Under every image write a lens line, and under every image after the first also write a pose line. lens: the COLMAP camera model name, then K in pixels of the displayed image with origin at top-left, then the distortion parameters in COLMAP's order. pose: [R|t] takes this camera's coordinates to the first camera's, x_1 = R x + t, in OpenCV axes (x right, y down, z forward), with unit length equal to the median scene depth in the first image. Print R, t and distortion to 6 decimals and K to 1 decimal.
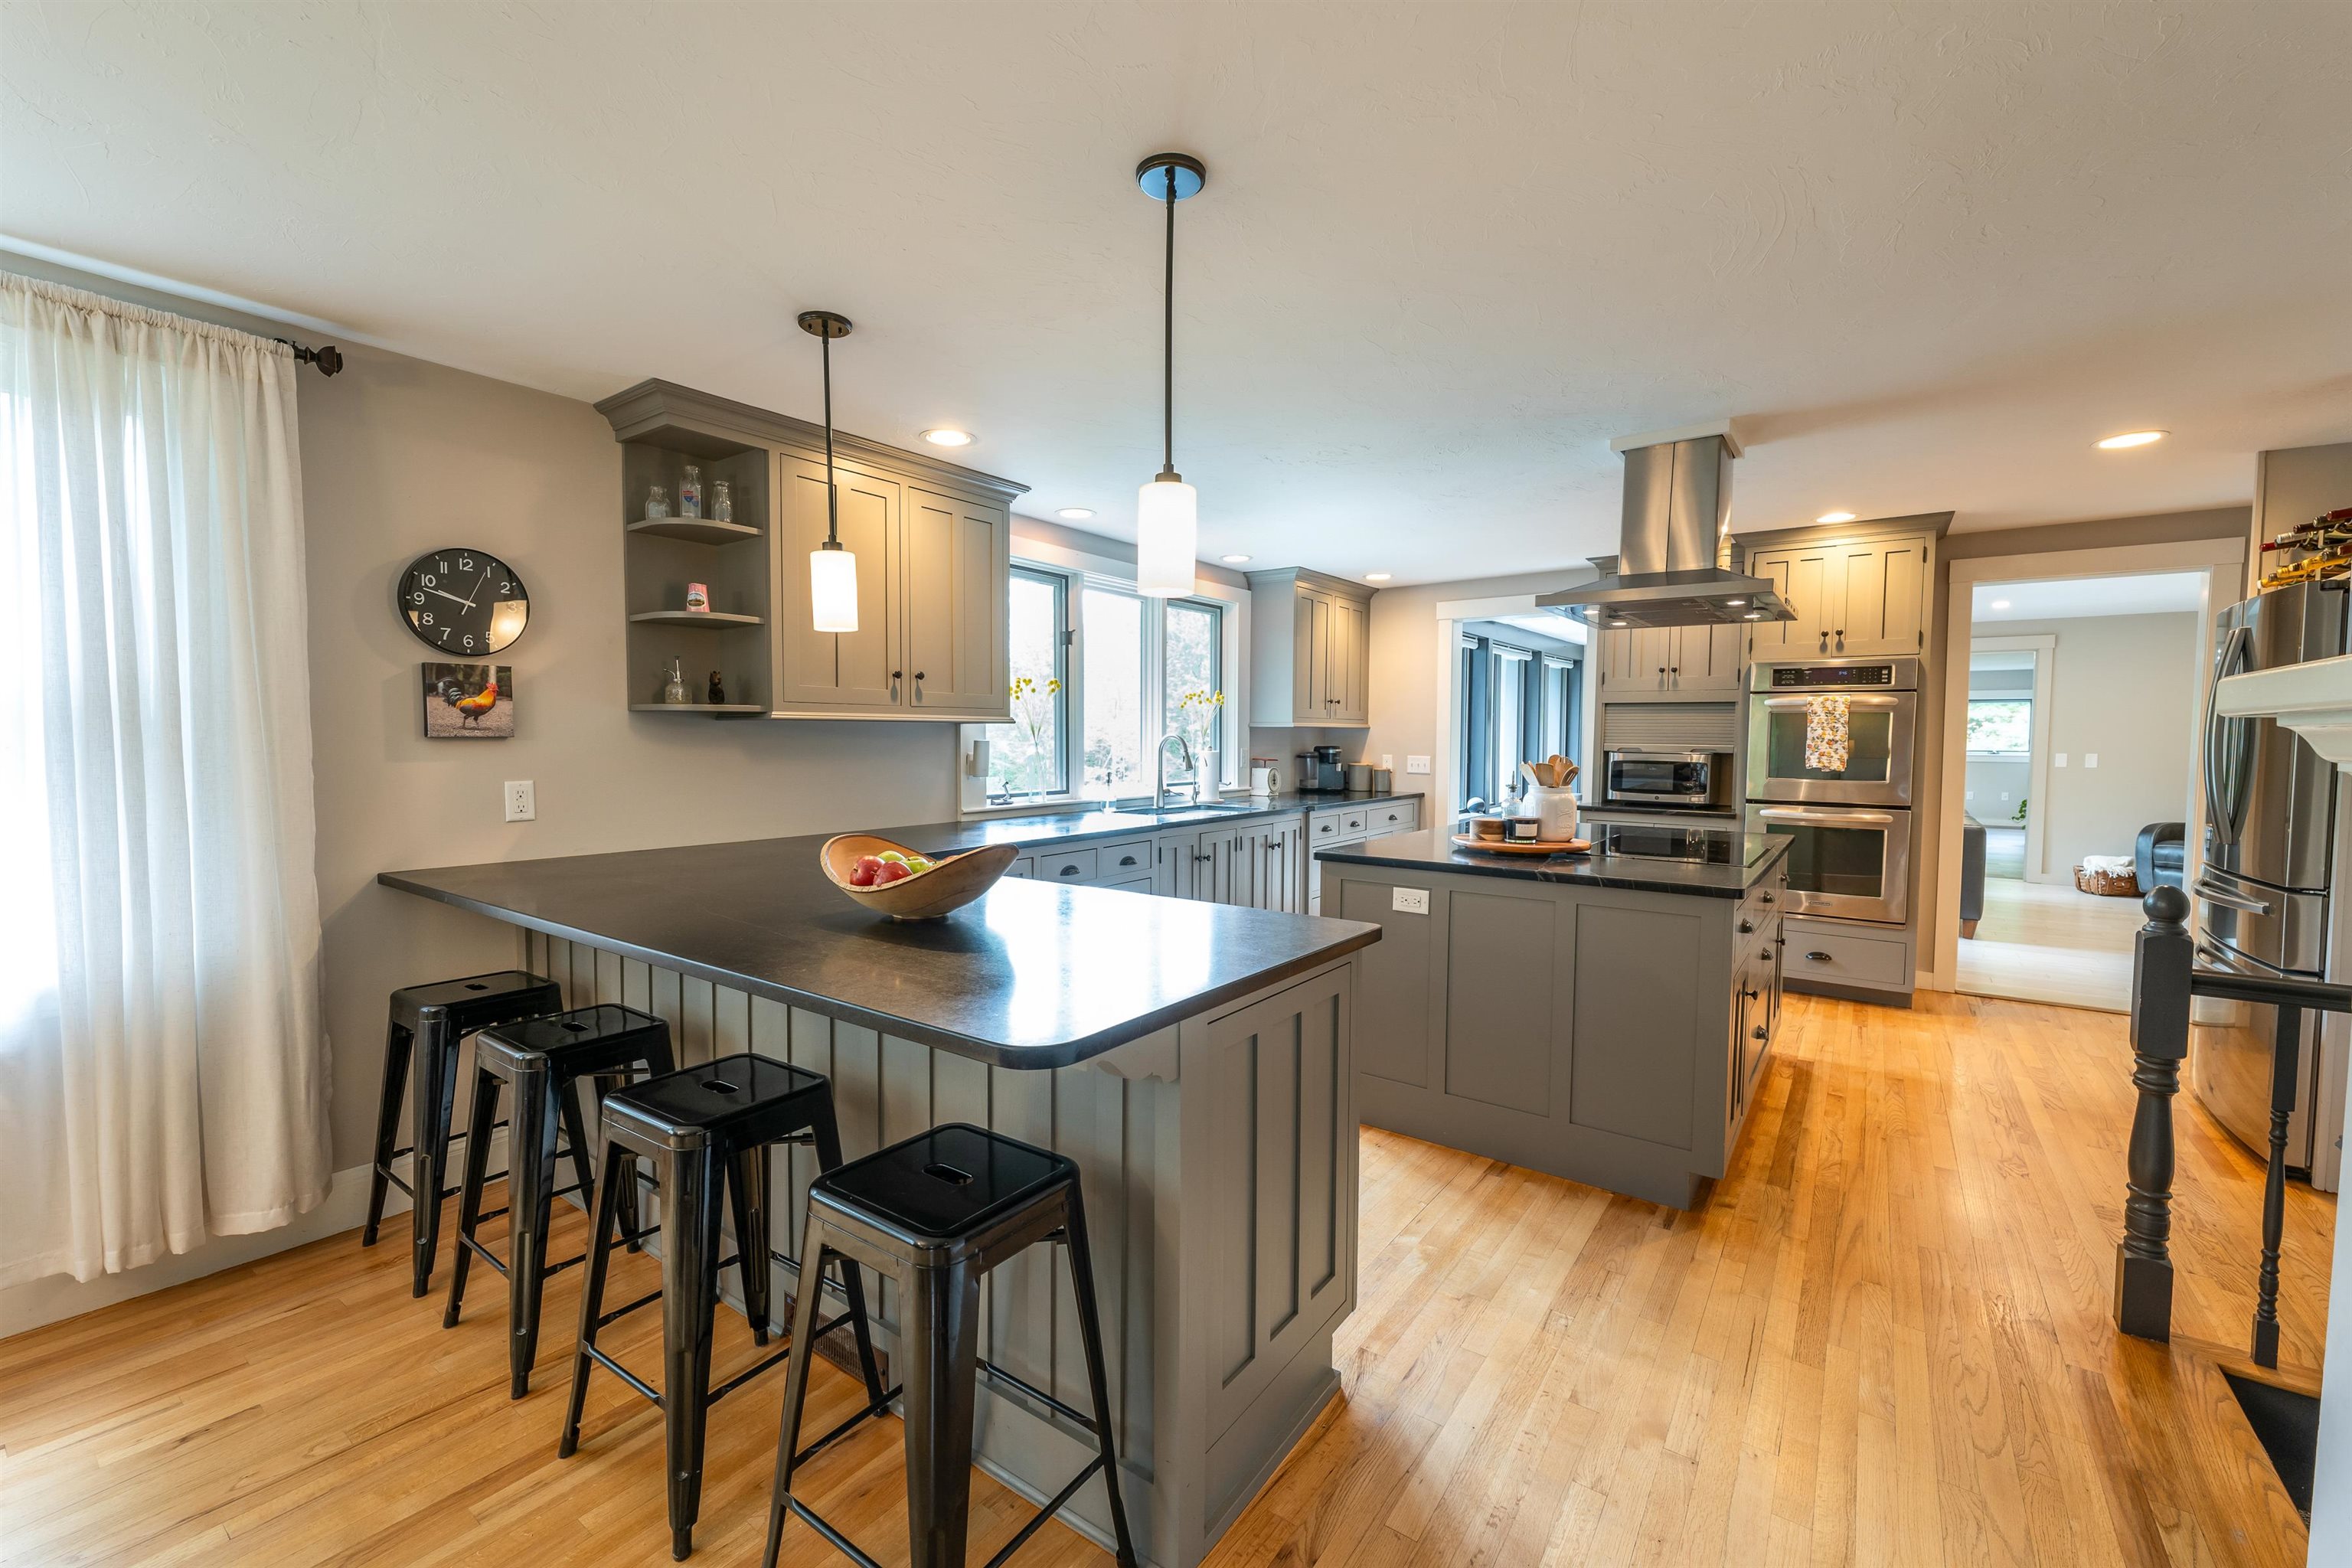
lens RADIAL K [[995.2, 0, 1164.2], [0, 995.2, 781.4], [0, 0, 1]] dist [0.006838, 0.000158]
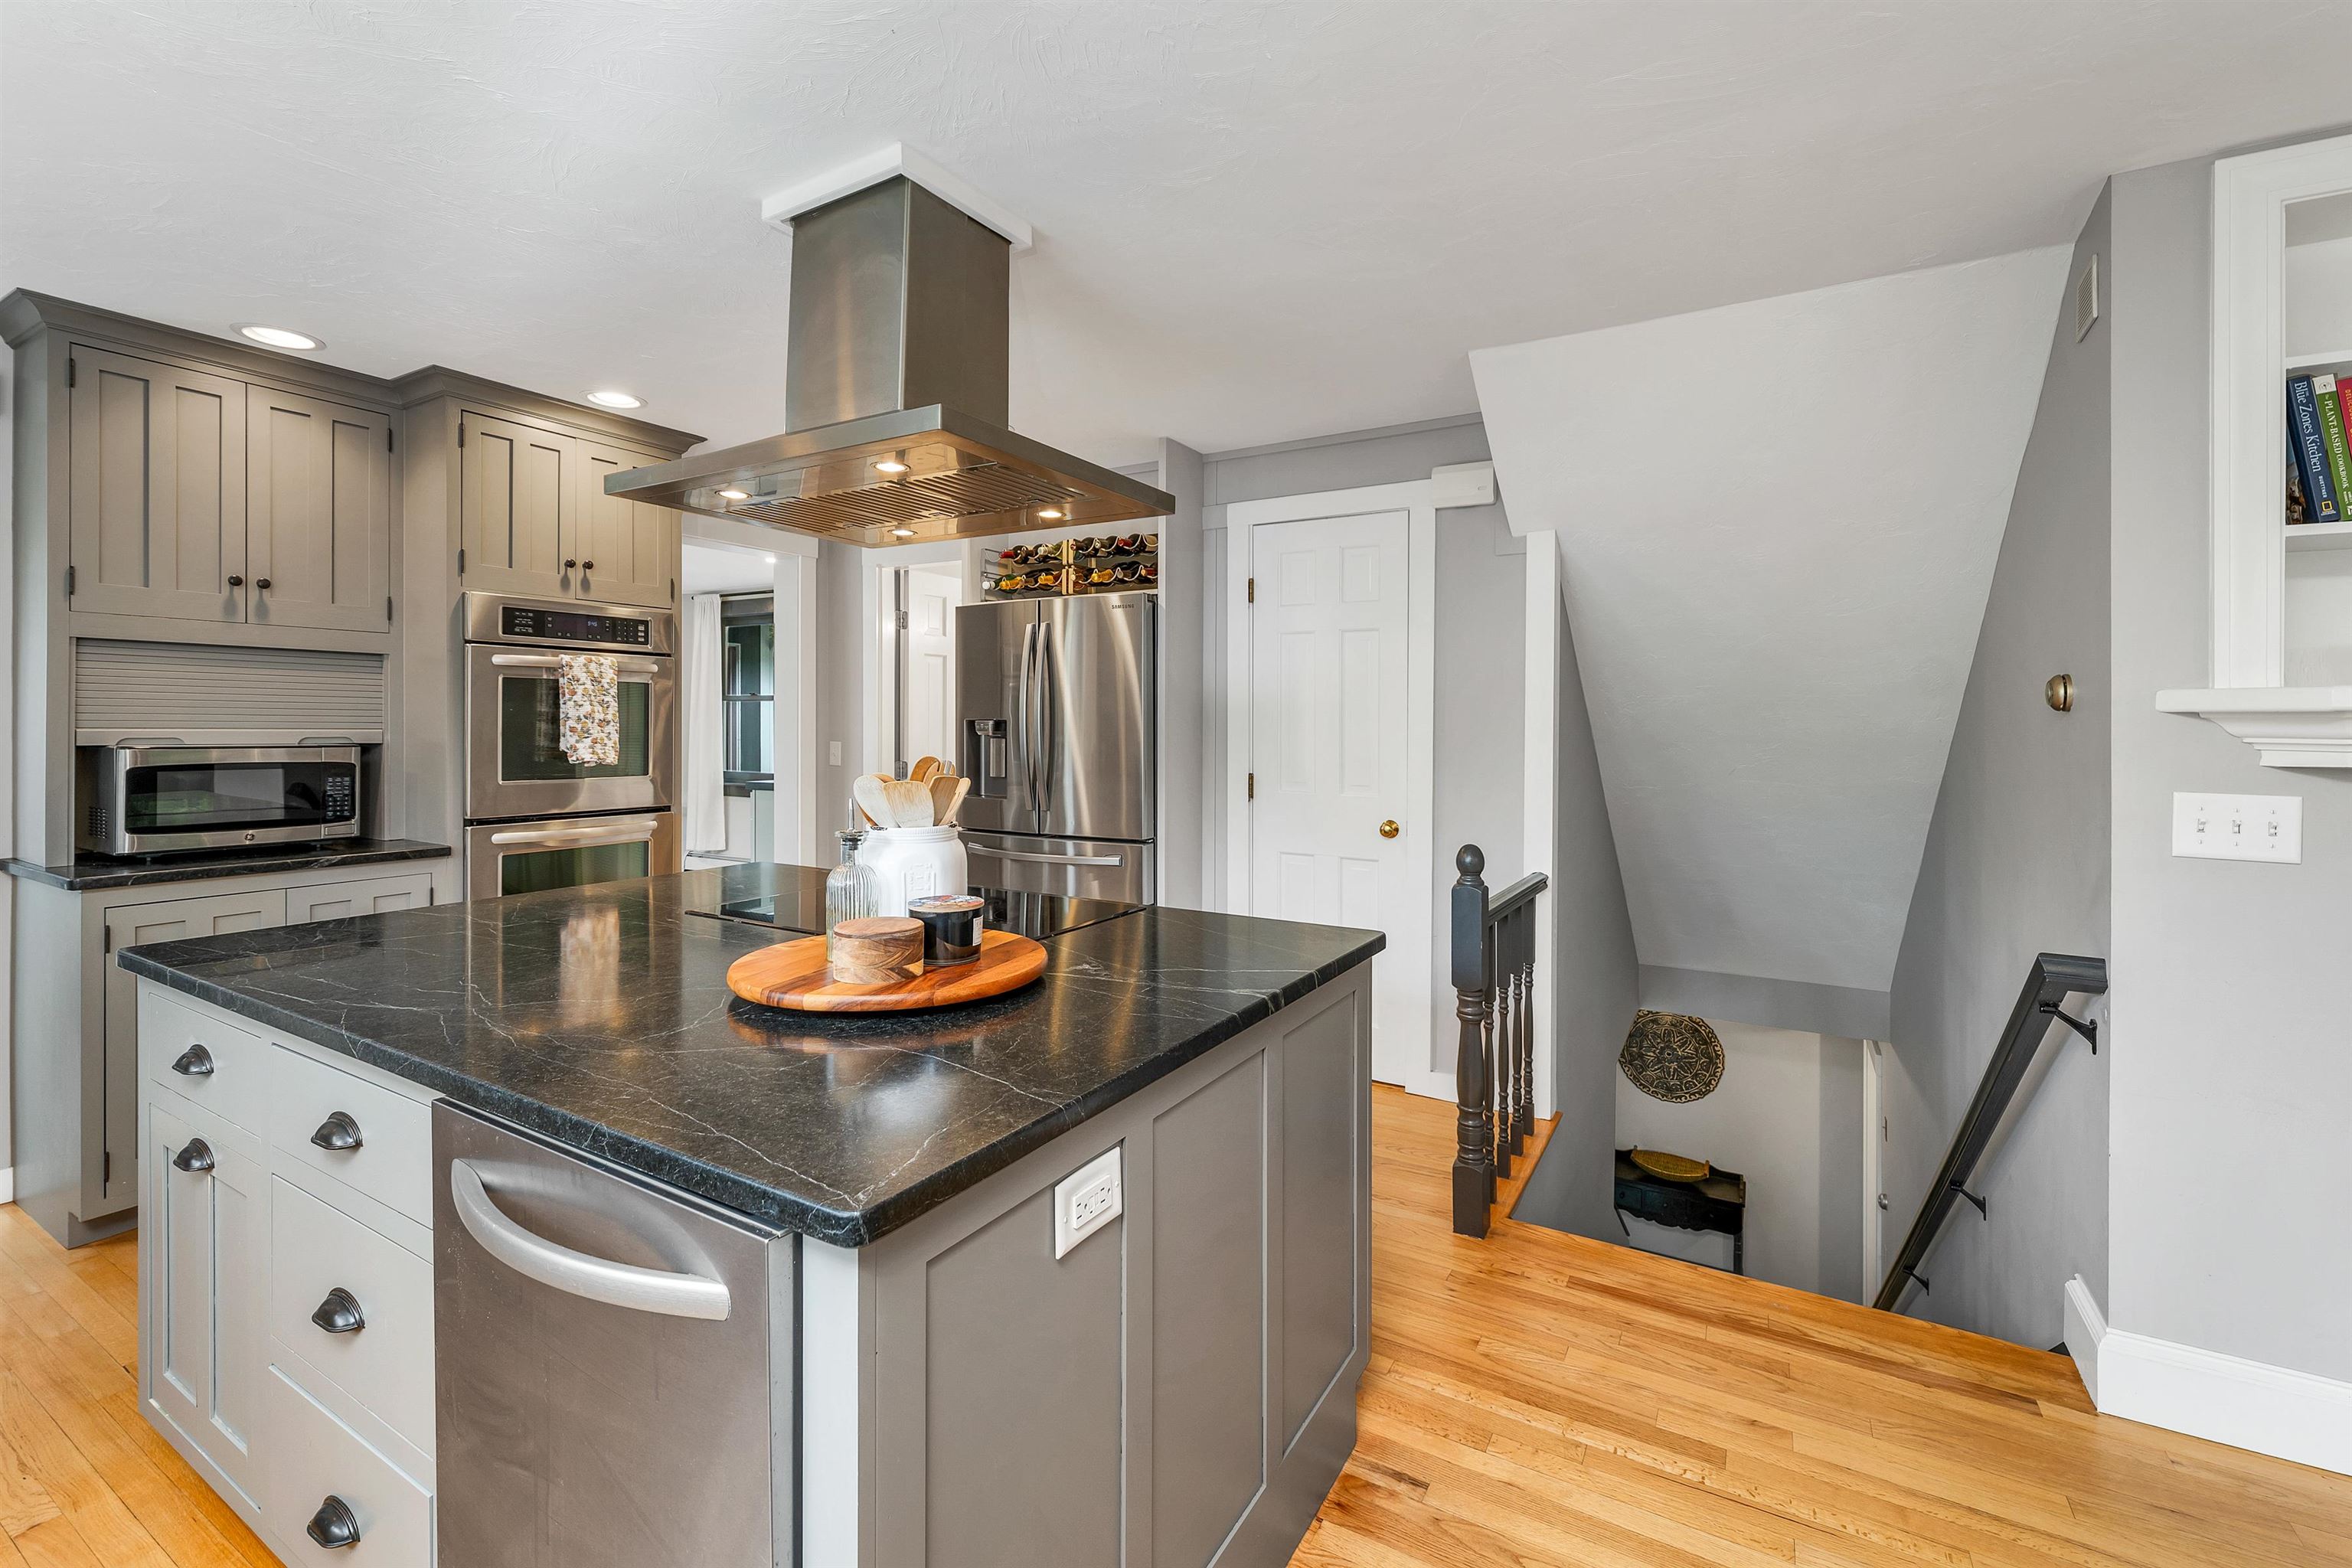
lens RADIAL K [[995.2, 0, 1173.8], [0, 995.2, 727.0], [0, 0, 1]] dist [0.006838, 0.000158]
pose [[-0.120847, -0.006995, 0.992646, -0.058730], [0.042303, 0.999030, 0.012190, -0.028310], [-0.991769, 0.043465, -0.120434, 0.682920]]
